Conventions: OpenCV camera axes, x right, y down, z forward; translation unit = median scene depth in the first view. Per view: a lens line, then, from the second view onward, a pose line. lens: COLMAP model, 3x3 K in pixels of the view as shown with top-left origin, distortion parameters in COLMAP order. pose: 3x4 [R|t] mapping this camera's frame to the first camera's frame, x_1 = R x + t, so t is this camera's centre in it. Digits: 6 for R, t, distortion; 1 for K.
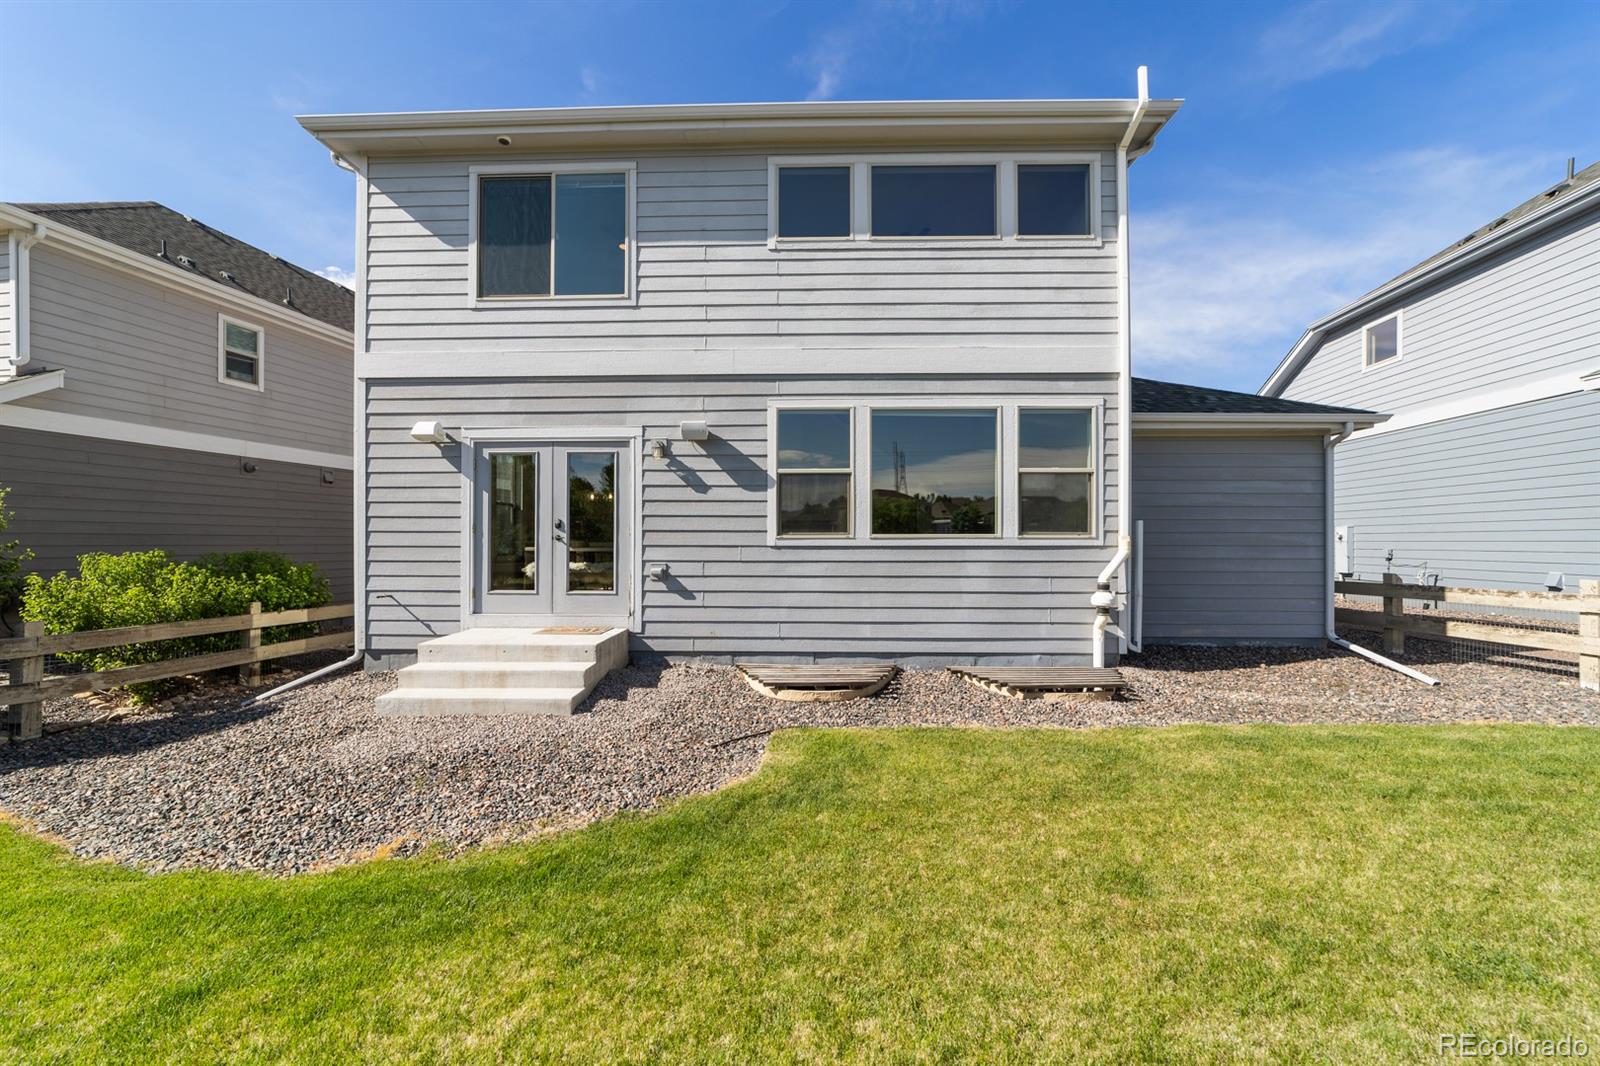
lens RADIAL K [[614.2, 0, 796.2], [0, 614.2, 538.3], [0, 0, 1]] dist [-0.015129, 0.007331]
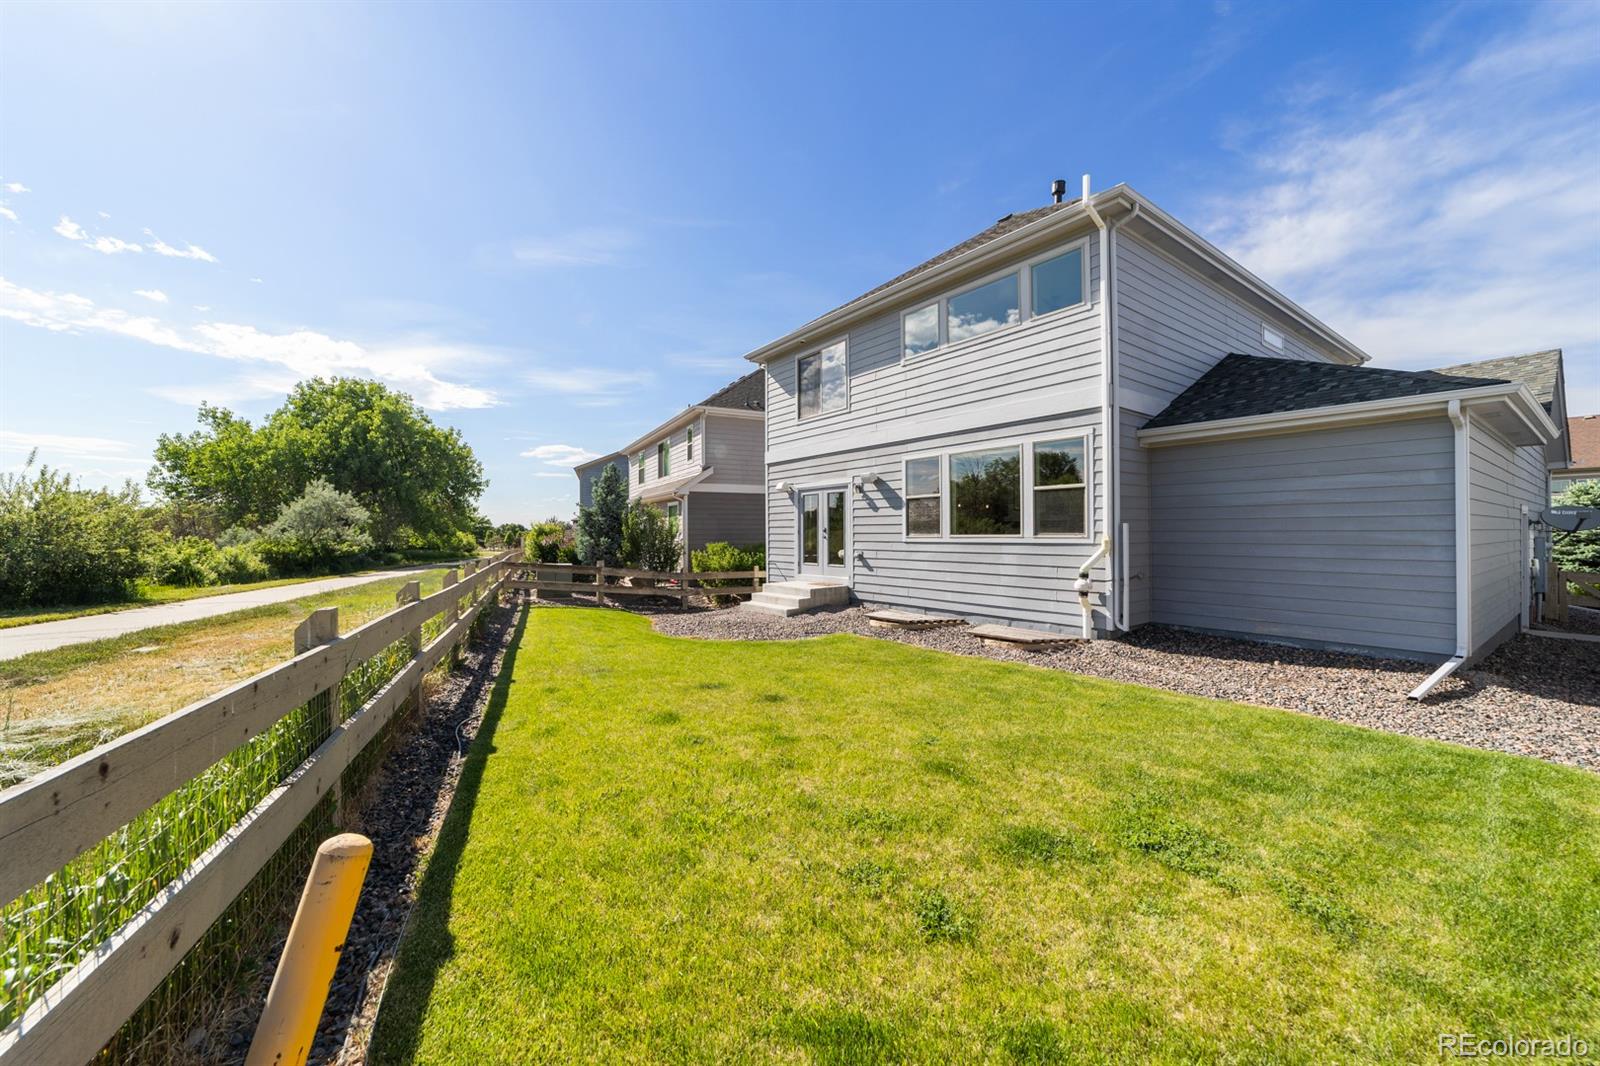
lens RADIAL K [[614.2, 0, 800.1], [0, 614.2, 533.2], [0, 0, 1]] dist [-0.015129, 0.007331]
pose [[0.613505, -0.003631, -0.789683, 1.113501], [0.010710, 0.999936, 0.003723, -0.020502], [0.789618, -0.010742, 0.613504, -0.262351]]
